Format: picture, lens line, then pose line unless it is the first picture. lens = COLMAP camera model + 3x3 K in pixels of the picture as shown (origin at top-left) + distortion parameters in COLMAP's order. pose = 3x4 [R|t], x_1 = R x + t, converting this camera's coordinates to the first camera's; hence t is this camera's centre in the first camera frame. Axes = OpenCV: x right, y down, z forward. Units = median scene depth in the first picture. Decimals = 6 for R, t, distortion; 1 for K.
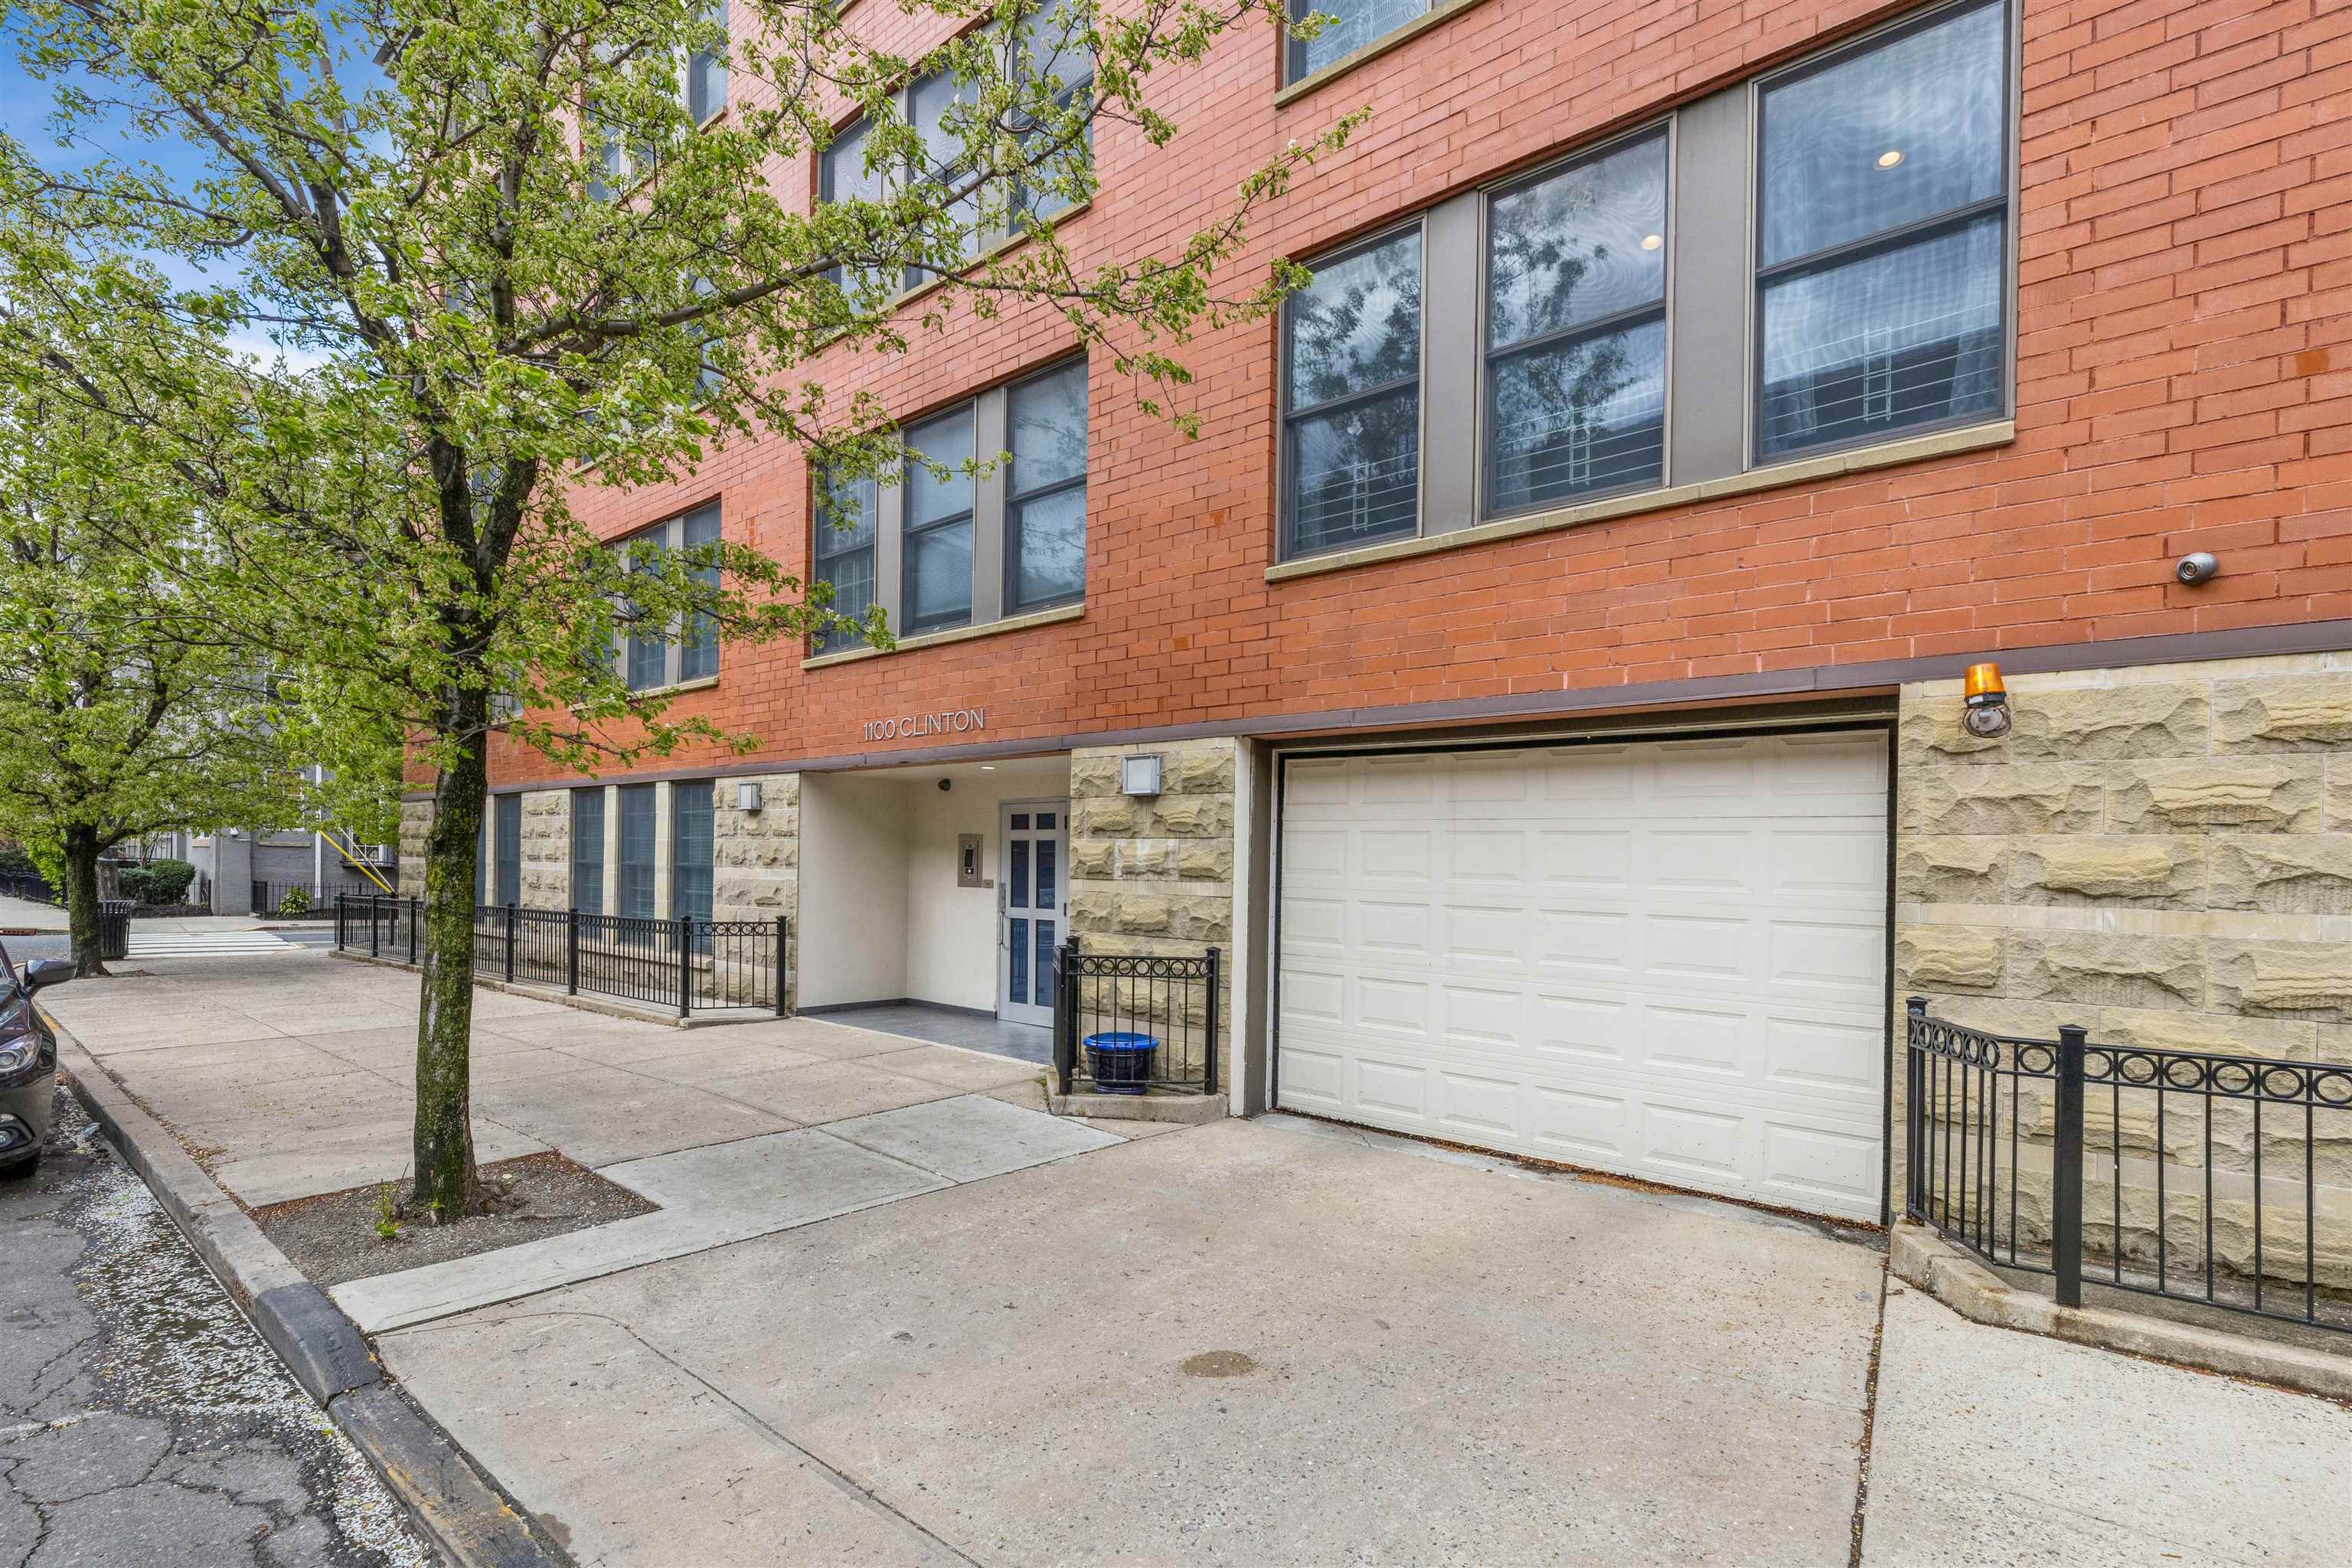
lens RADIAL K [[1113.9, 0, 1178.7], [0, 1113.9, 863.1], [0, 0, 1]] dist [0.025443, 0.000018]
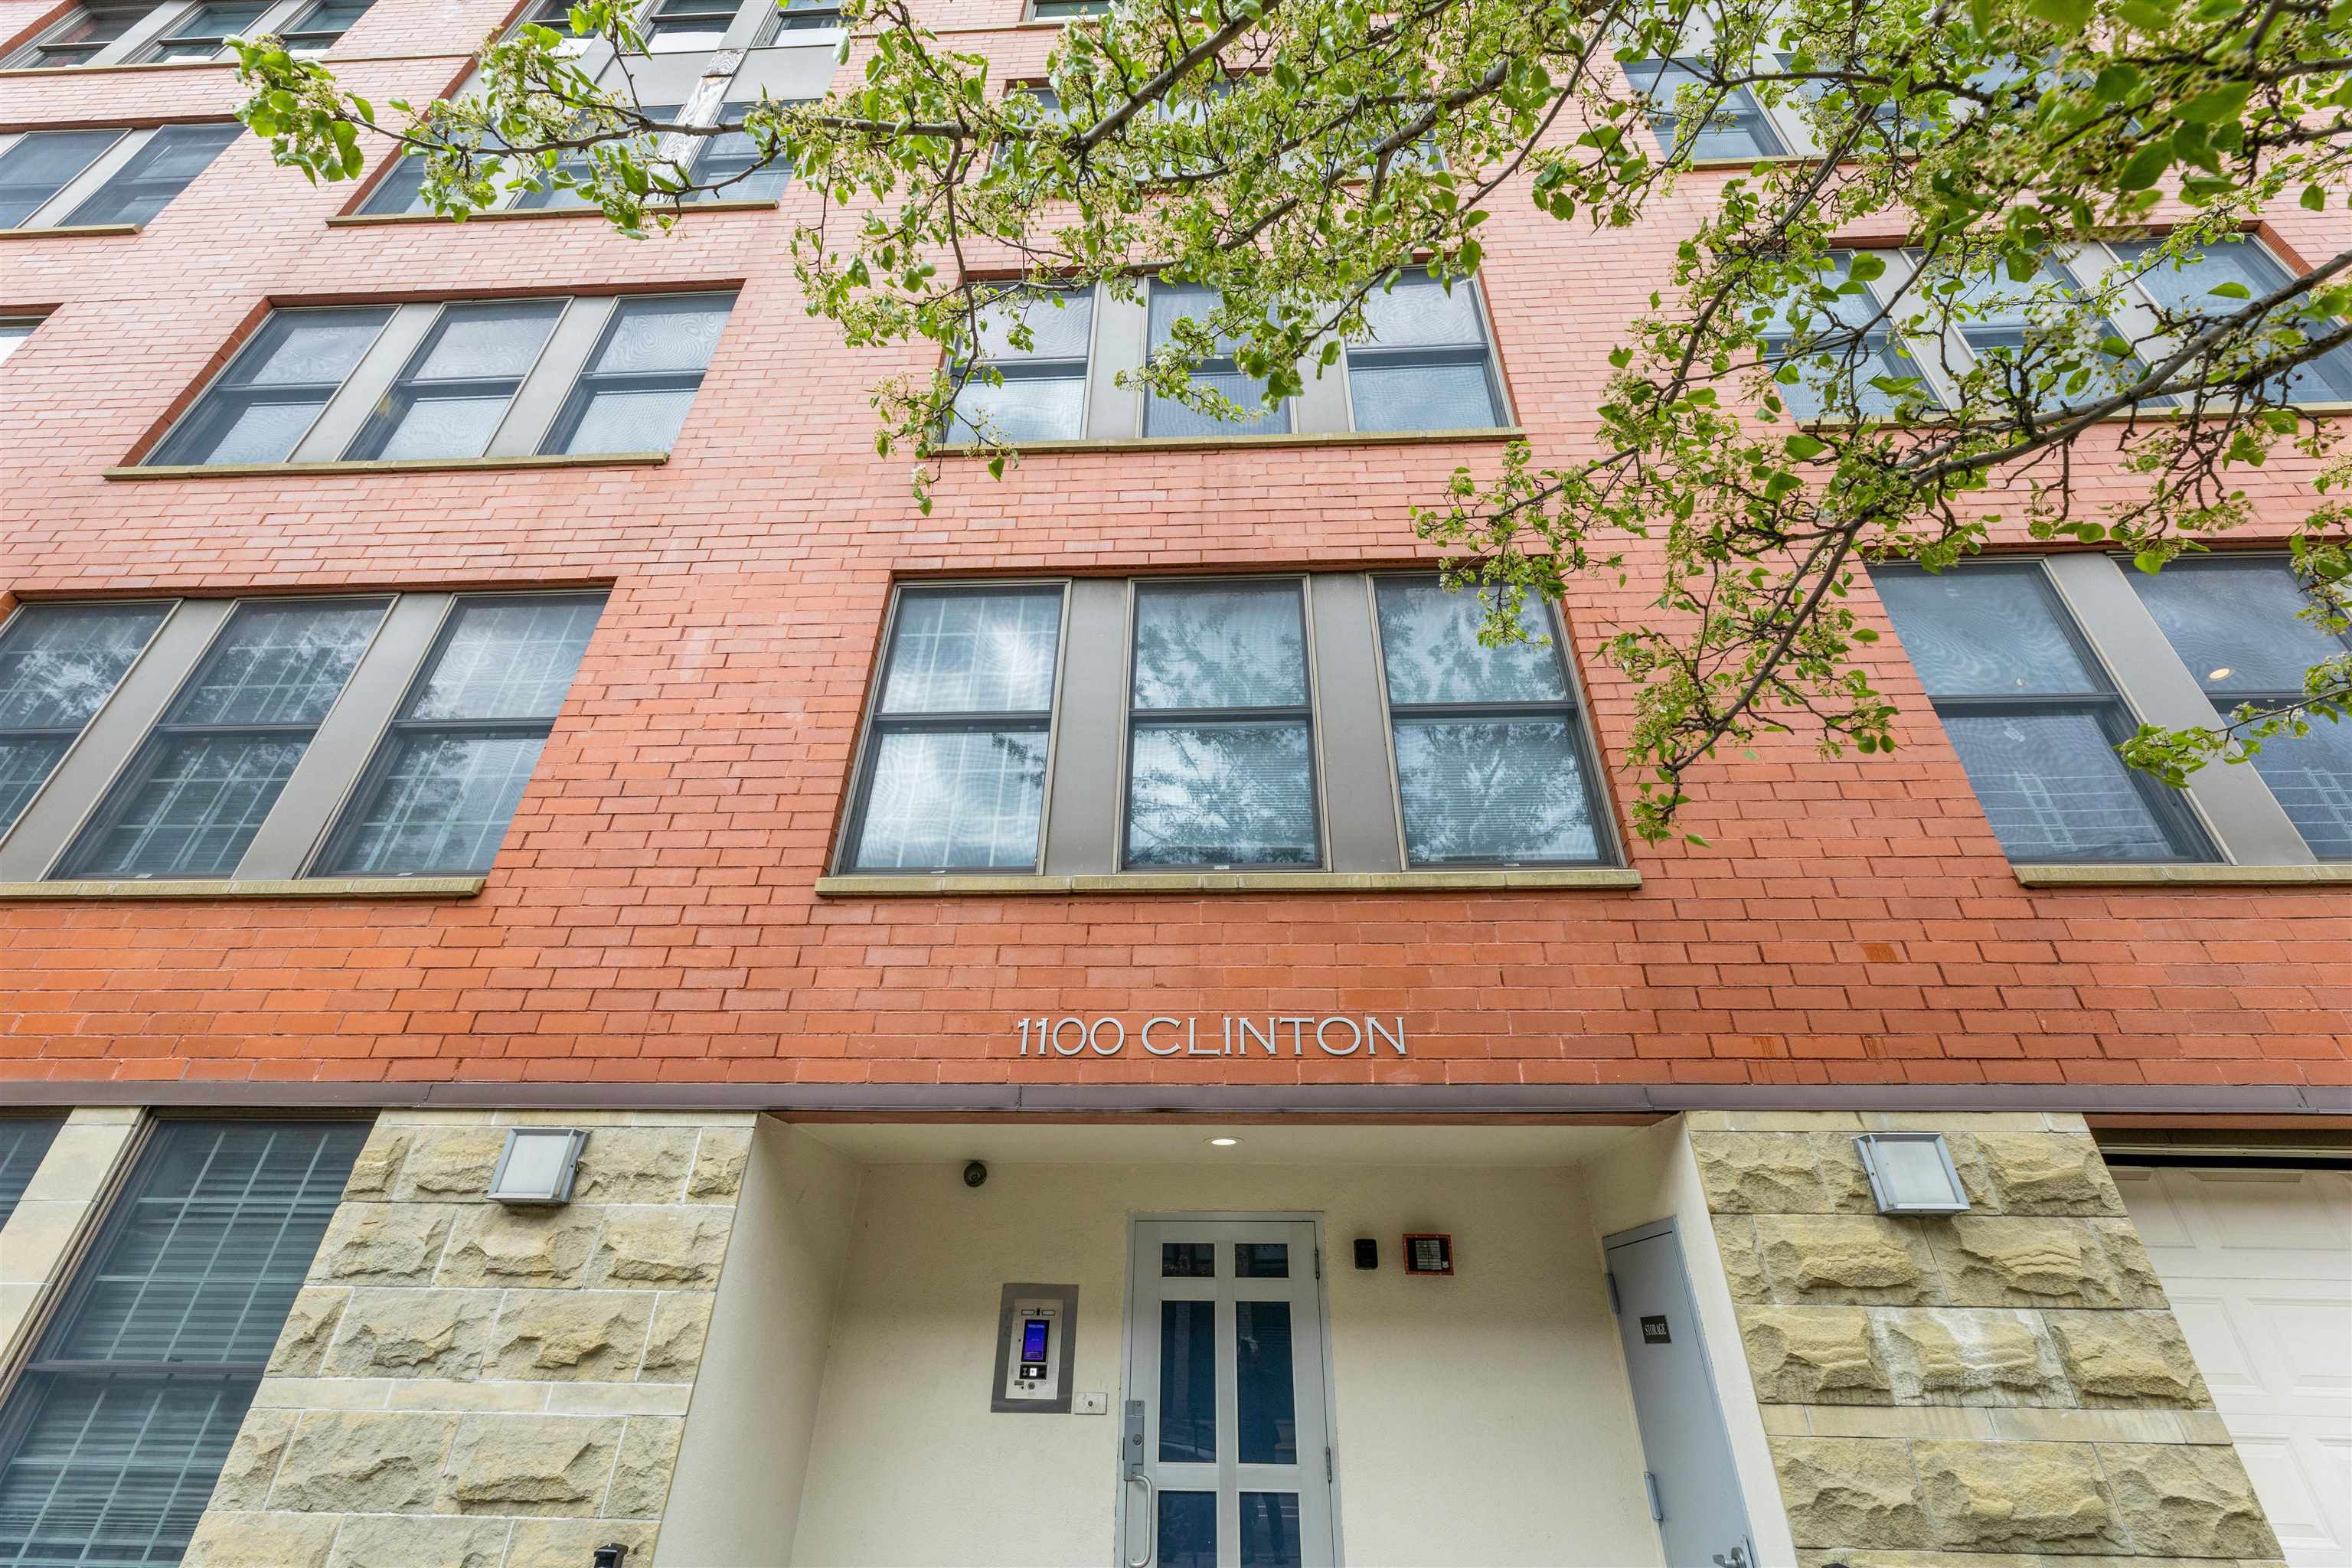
lens RADIAL K [[934.3, 0, 1181.4], [0, 934.3, 777.9], [0, 0, 1]] dist [0.001445, 0.000006]
pose [[0.787971, 0.309946, 0.532011, -0.508197], [0.000370, 0.863819, -0.503803, -0.013210], [-0.615713, 0.397179, 0.680549, 0.692287]]
